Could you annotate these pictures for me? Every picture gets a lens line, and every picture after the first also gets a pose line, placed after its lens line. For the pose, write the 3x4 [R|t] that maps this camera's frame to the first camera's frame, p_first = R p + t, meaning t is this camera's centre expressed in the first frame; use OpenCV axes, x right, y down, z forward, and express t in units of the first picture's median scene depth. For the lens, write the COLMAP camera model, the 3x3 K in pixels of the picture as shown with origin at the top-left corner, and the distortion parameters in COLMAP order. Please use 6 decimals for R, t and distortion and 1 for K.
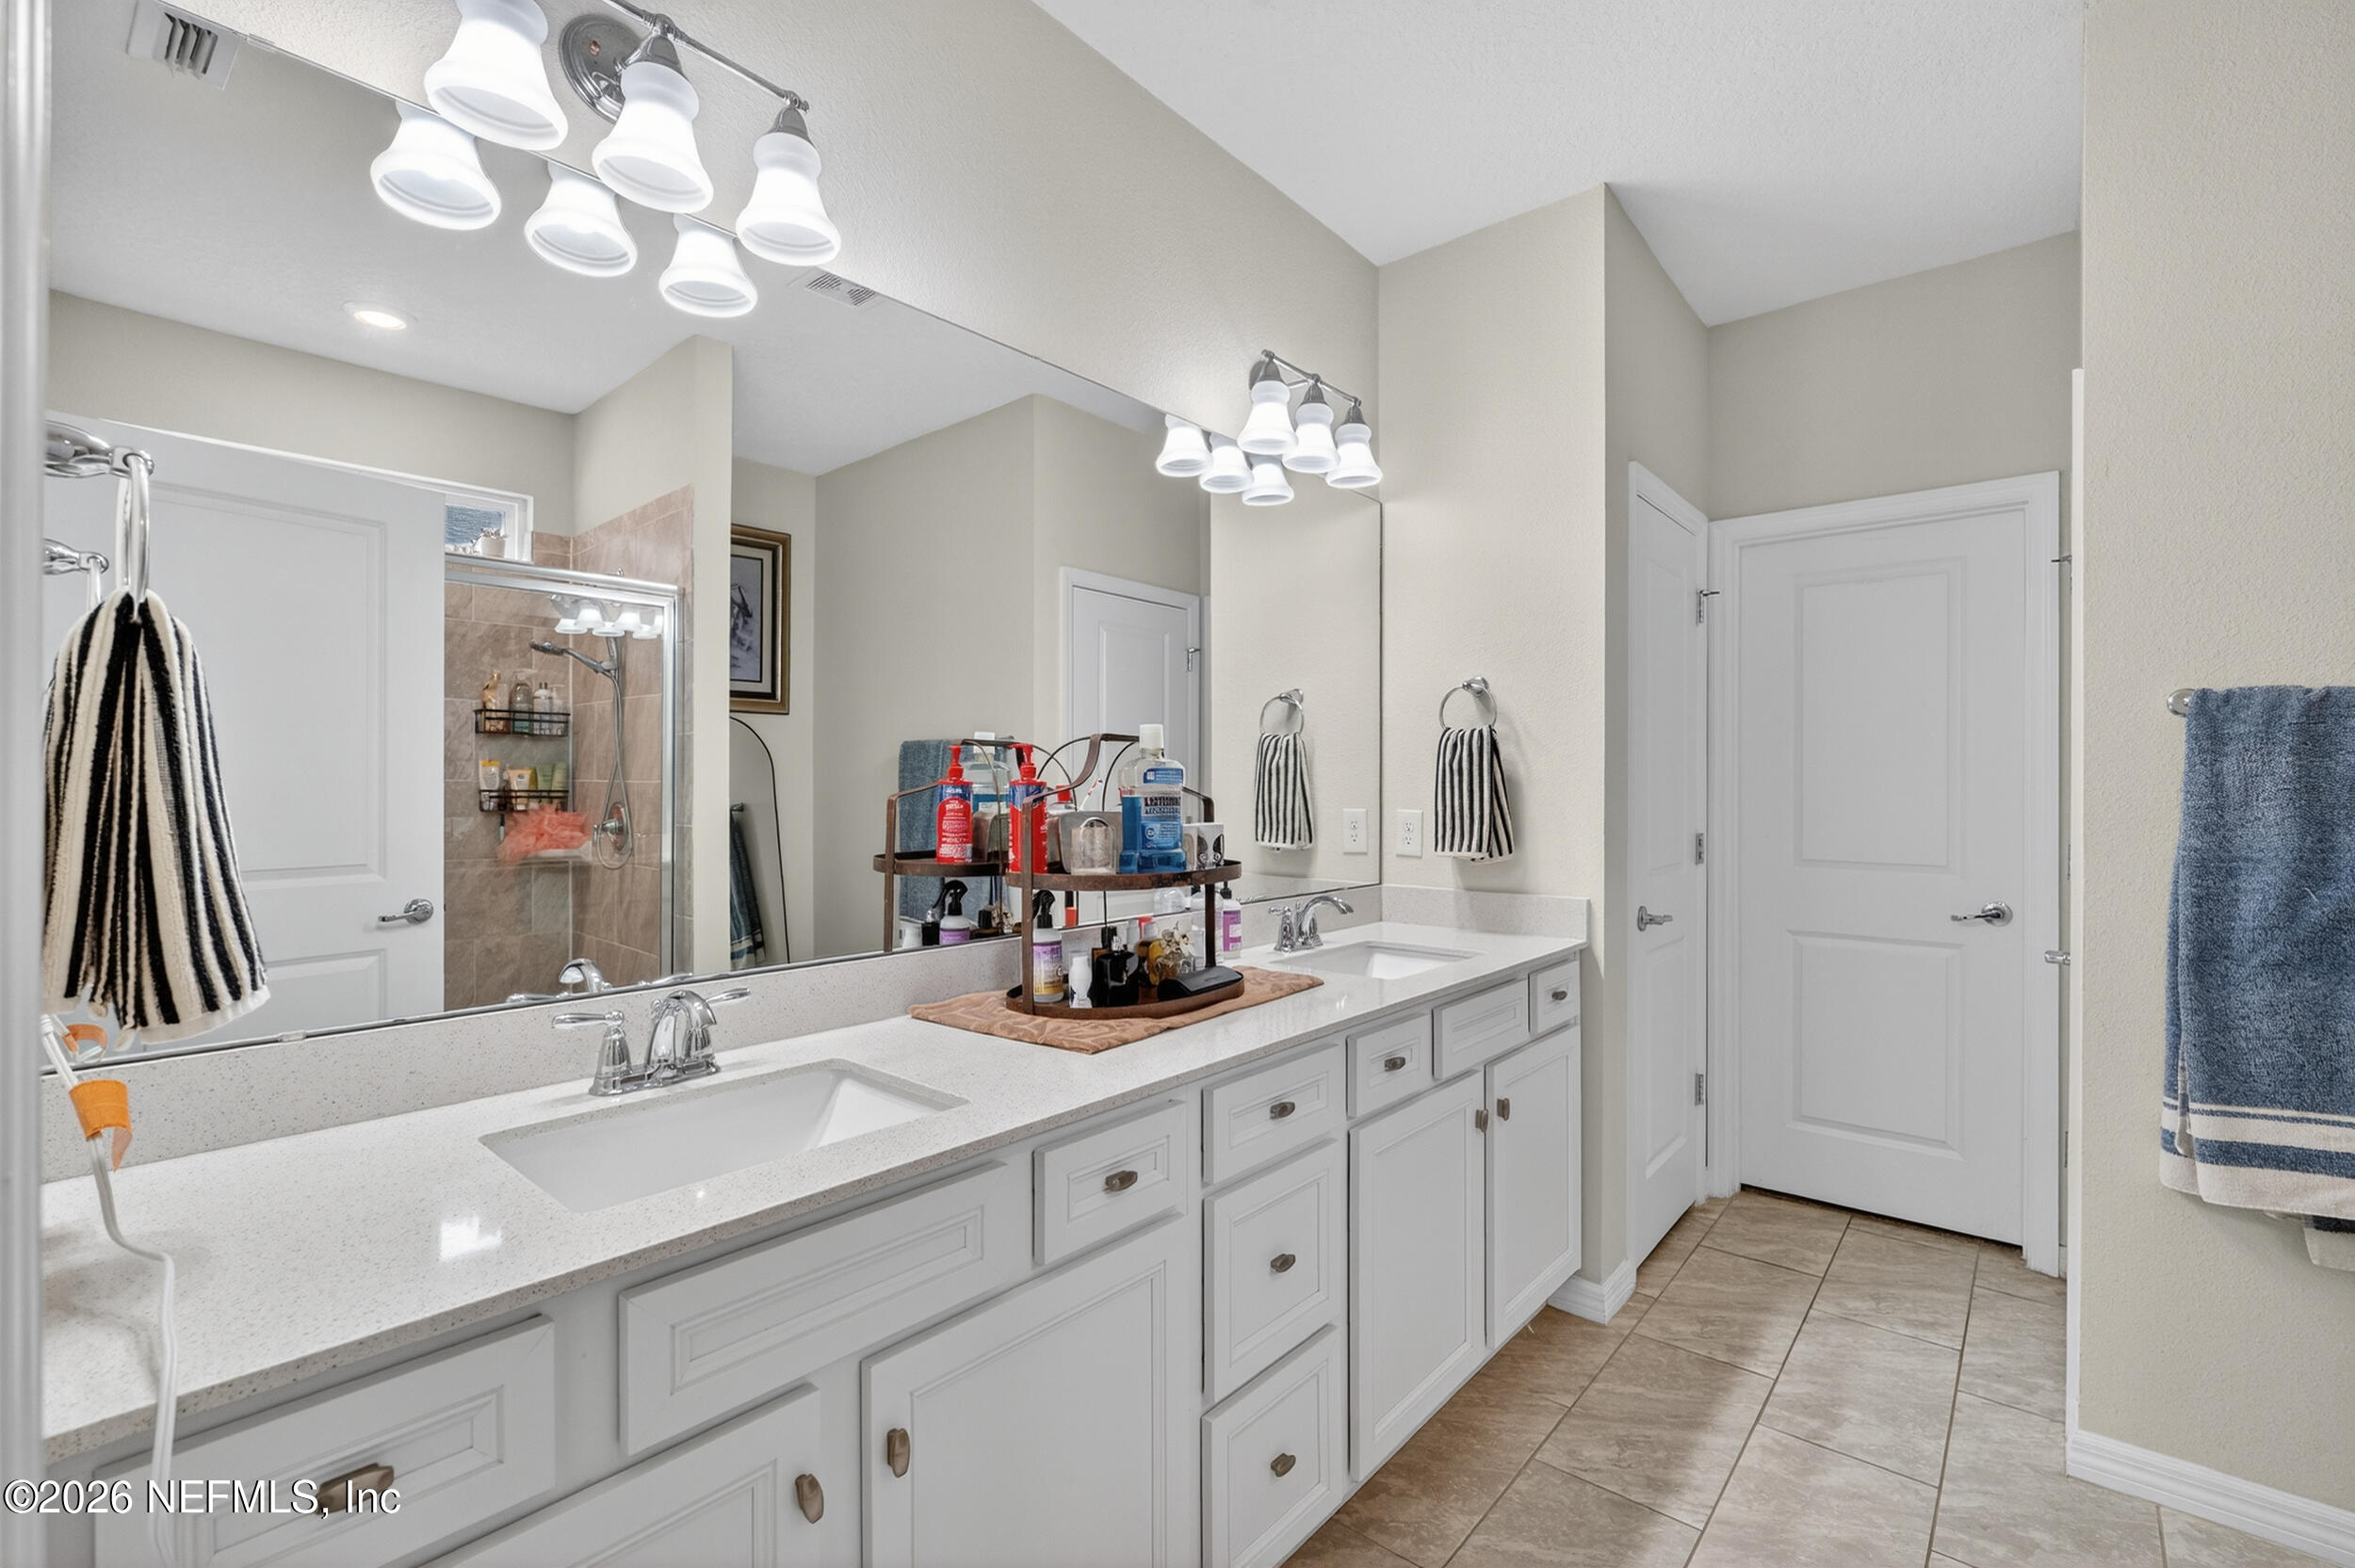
lens RADIAL K [[1016.3, 0, 1228.2], [0, 1016.3, 782.4], [0, 0, 1]] dist [-0.002856, -0.000057]
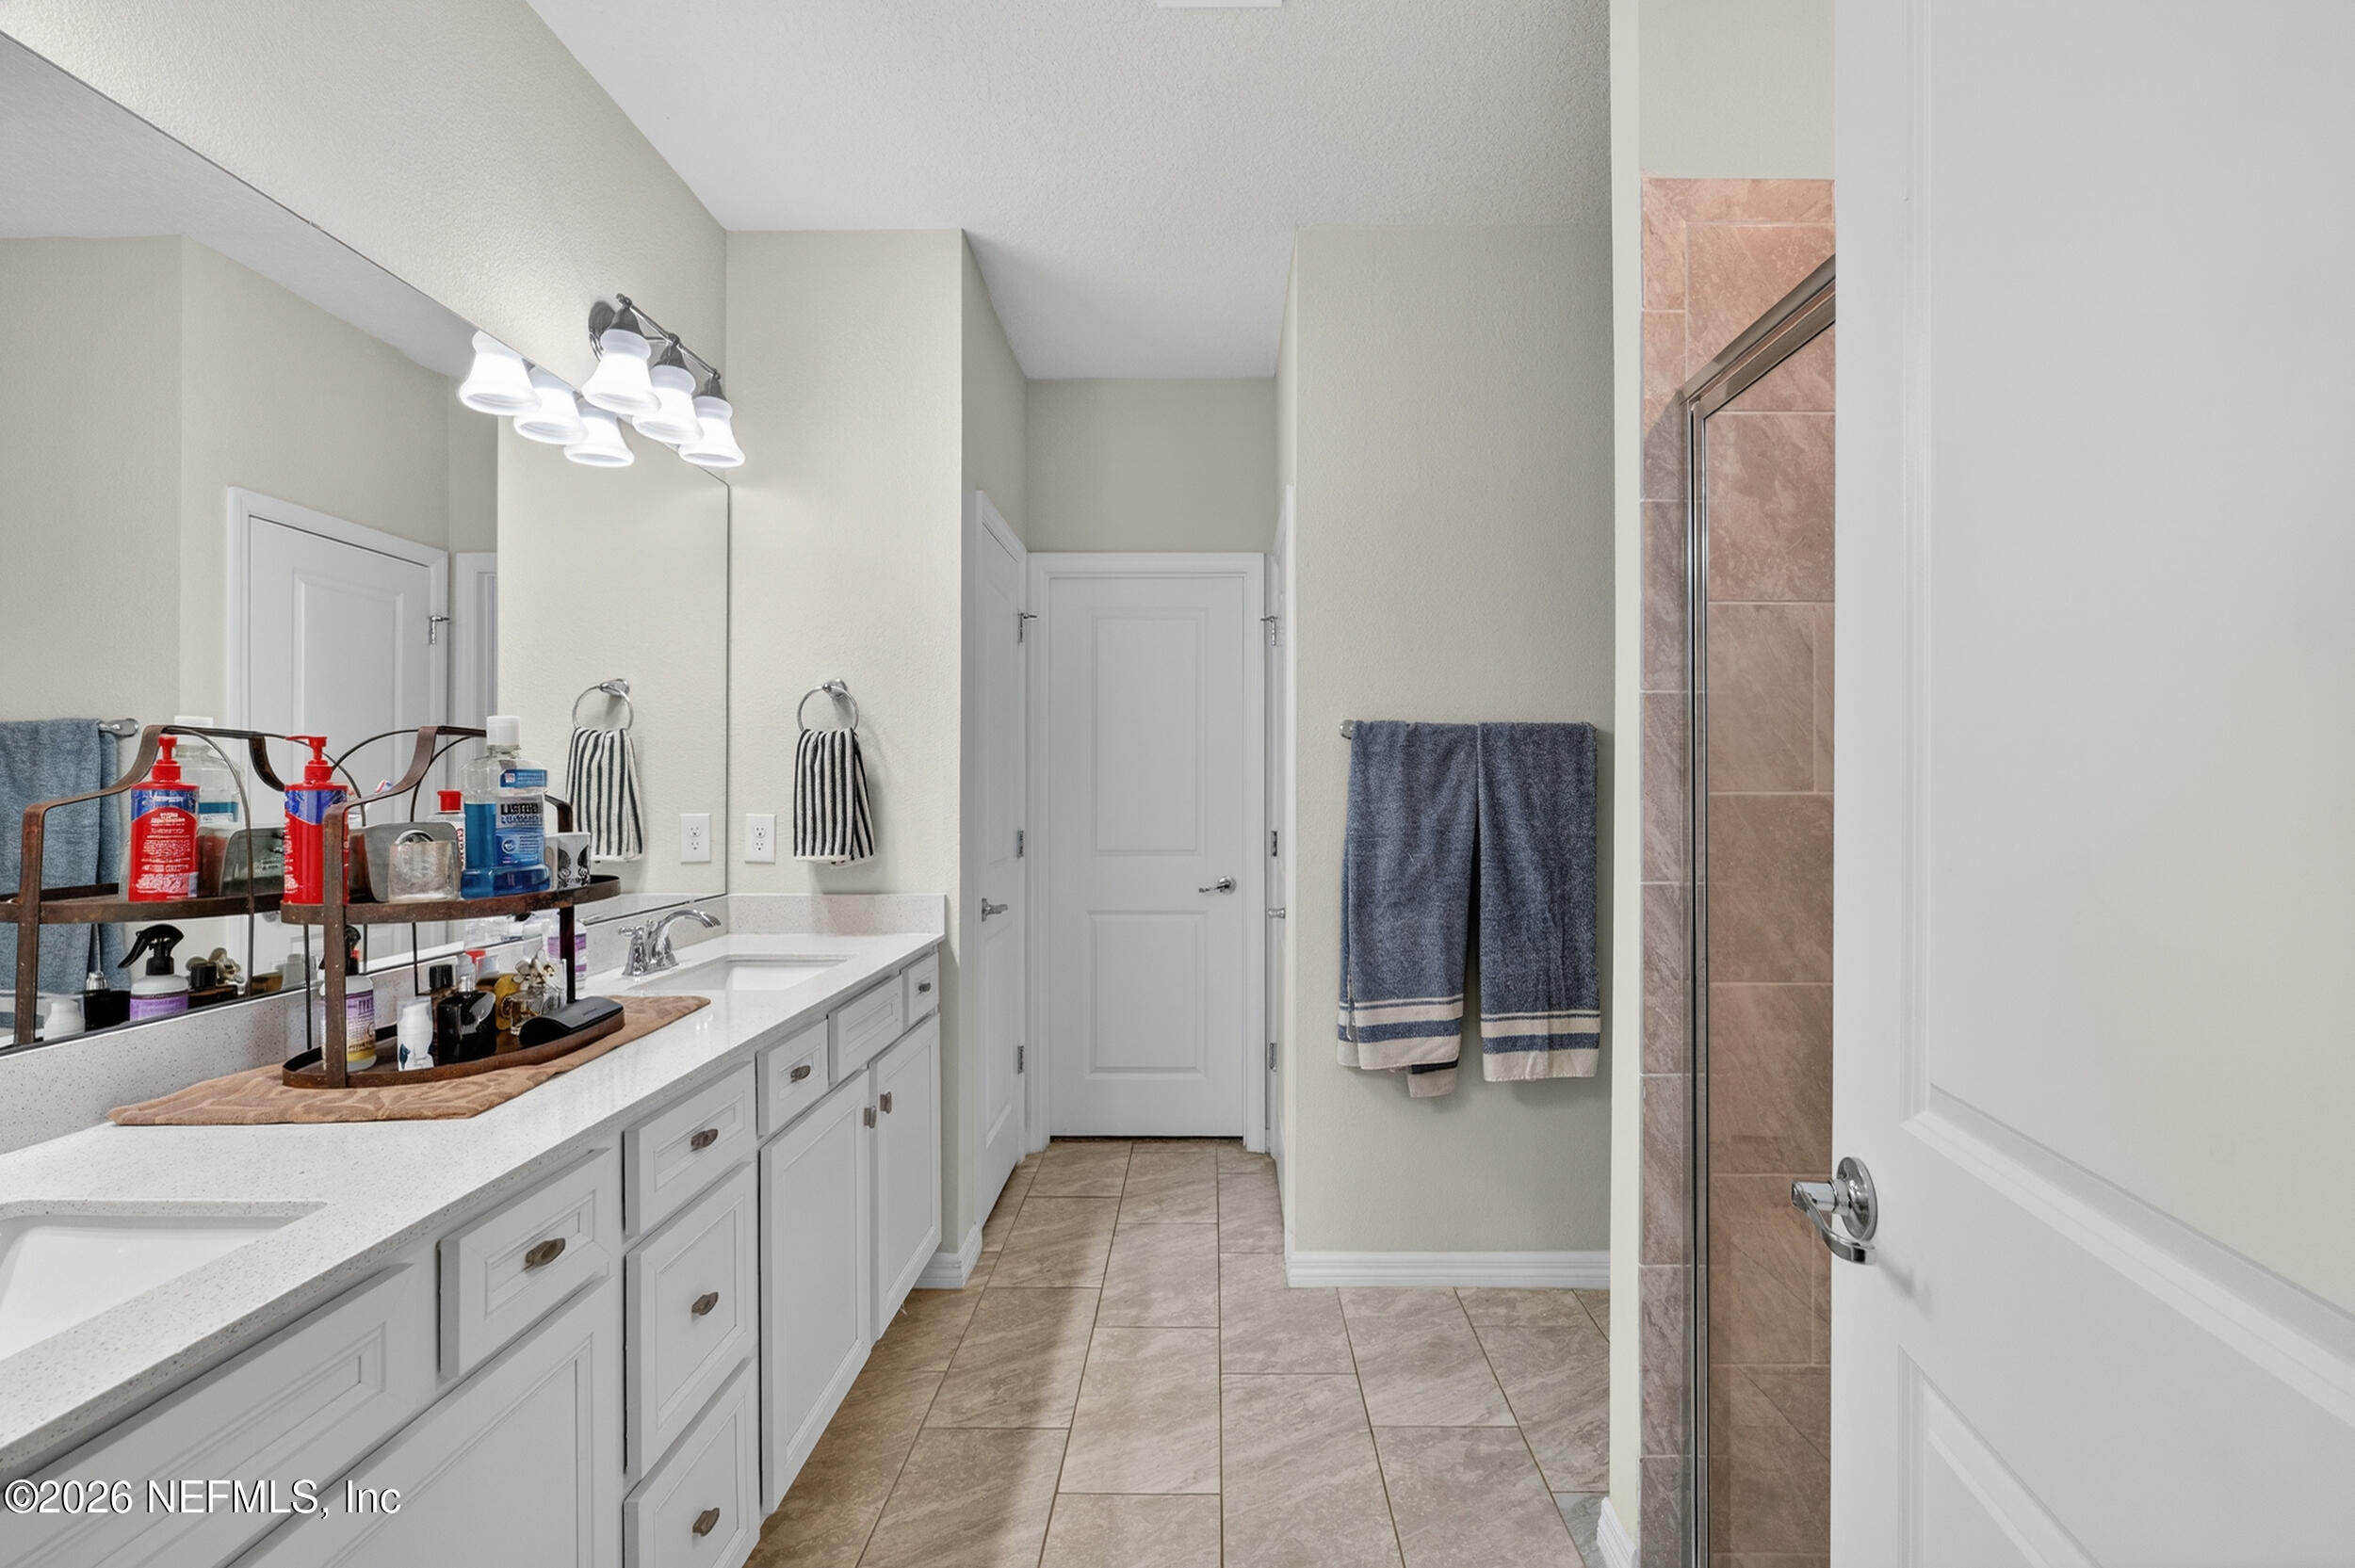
lens RADIAL K [[1016.3, 0, 1228.2], [0, 1016.3, 782.4], [0, 0, 1]] dist [-0.002856, -0.000057]
pose [[0.770911, 0.000005, 0.636943, -0.110430], [0.001248, 0.999998, -0.001518, -0.000605], [-0.636942, 0.001965, 0.770909, -0.011999]]
